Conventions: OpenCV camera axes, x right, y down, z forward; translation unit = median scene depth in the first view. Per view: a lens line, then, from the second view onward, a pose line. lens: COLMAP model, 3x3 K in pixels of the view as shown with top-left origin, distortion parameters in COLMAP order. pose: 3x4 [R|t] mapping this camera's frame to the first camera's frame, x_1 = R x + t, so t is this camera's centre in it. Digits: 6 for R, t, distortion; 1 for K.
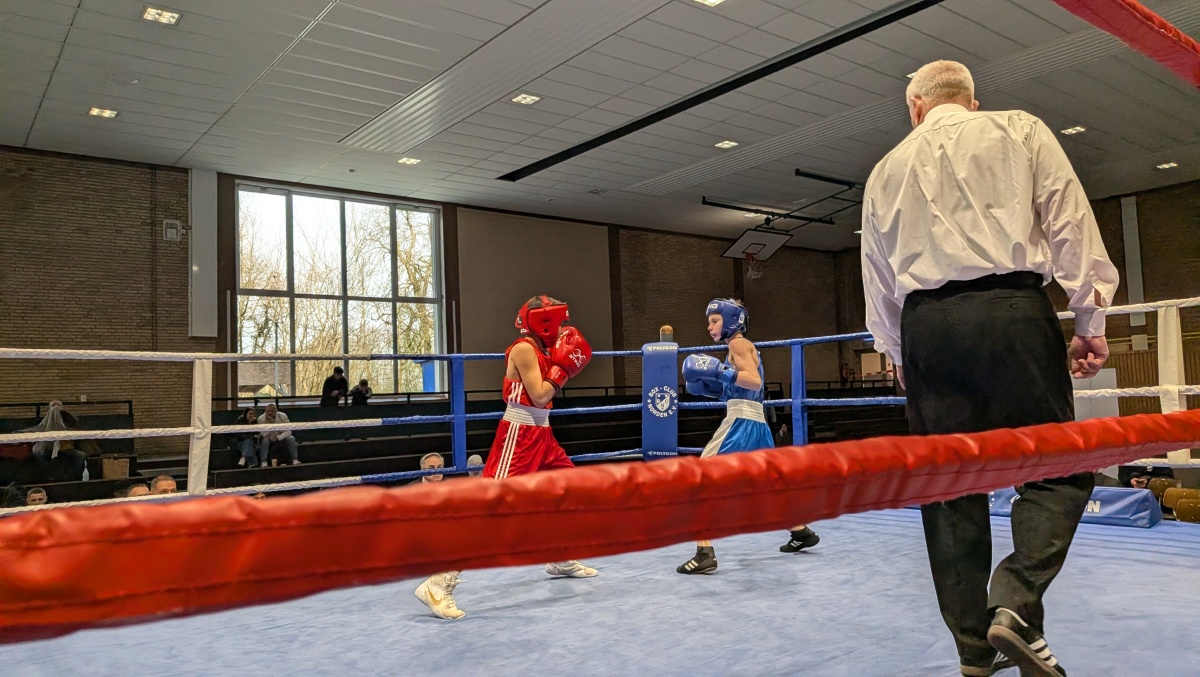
lens RADIAL K [[854.0, 0, 630.3], [0, 854.0, 340.4], [0, 0, 1]] dist [0.101628, -0.152802]
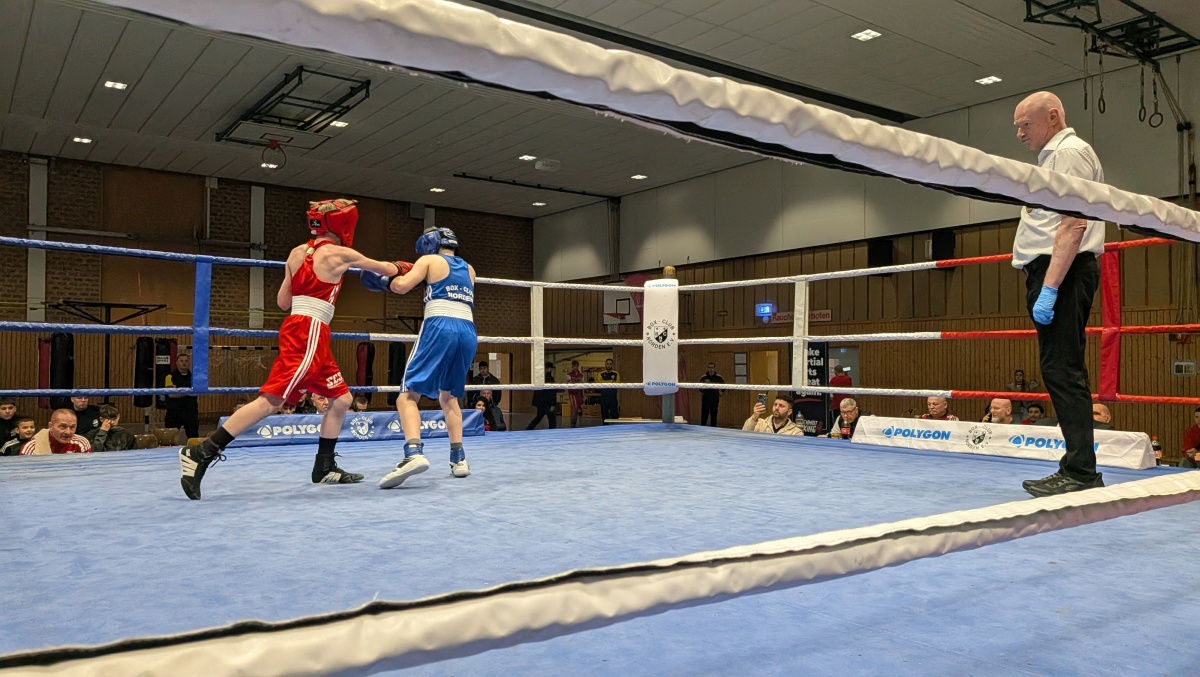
lens RADIAL K [[869.1, 0, 600.0], [0, 869.1, 338.5], [0, 0, 1]] dist [0.078645, -0.114405]
pose [[0.042274, 0.077110, 0.996126, -0.223061], [-0.076316, 0.994354, -0.073734, 0.039083], [-0.996187, -0.072903, 0.047920, 0.199622]]
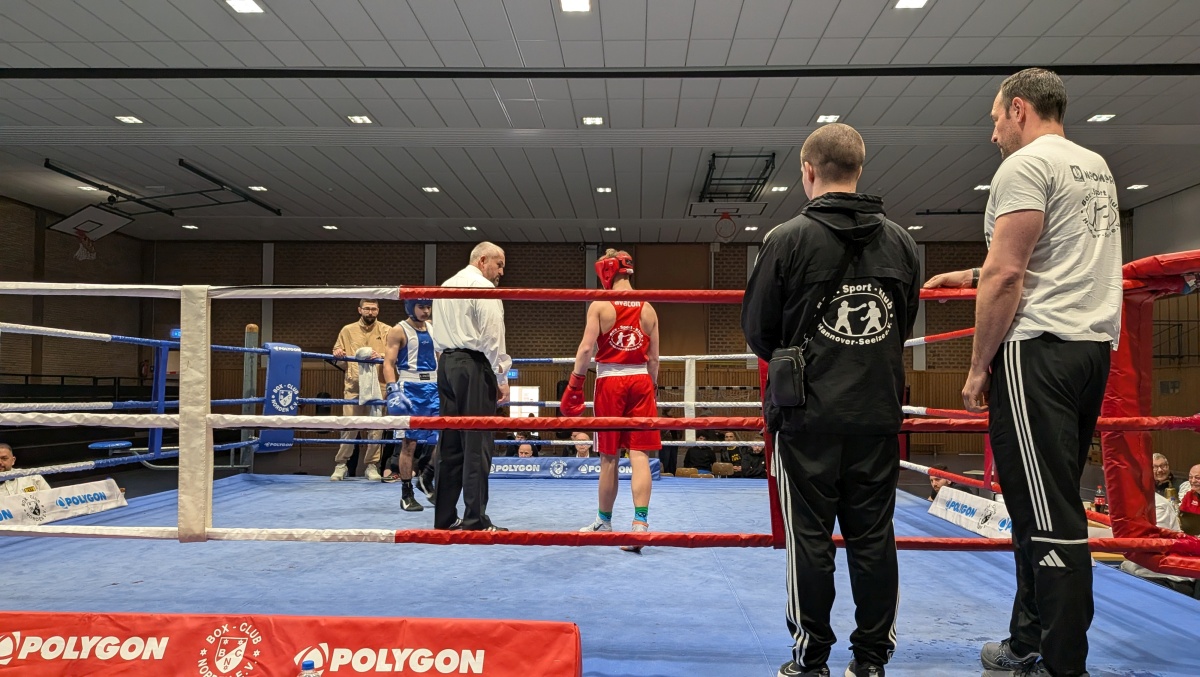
lens RADIAL K [[868.1, 0, 605.6], [0, 868.1, 380.9], [0, 0, 1]] dist [0.086746, -0.119453]
pose [[0.660082, 0.057361, 0.749000, -0.219527], [-0.088344, 0.996089, 0.001572, 0.004718], [-0.745981, -0.067207, 0.662568, -0.024534]]
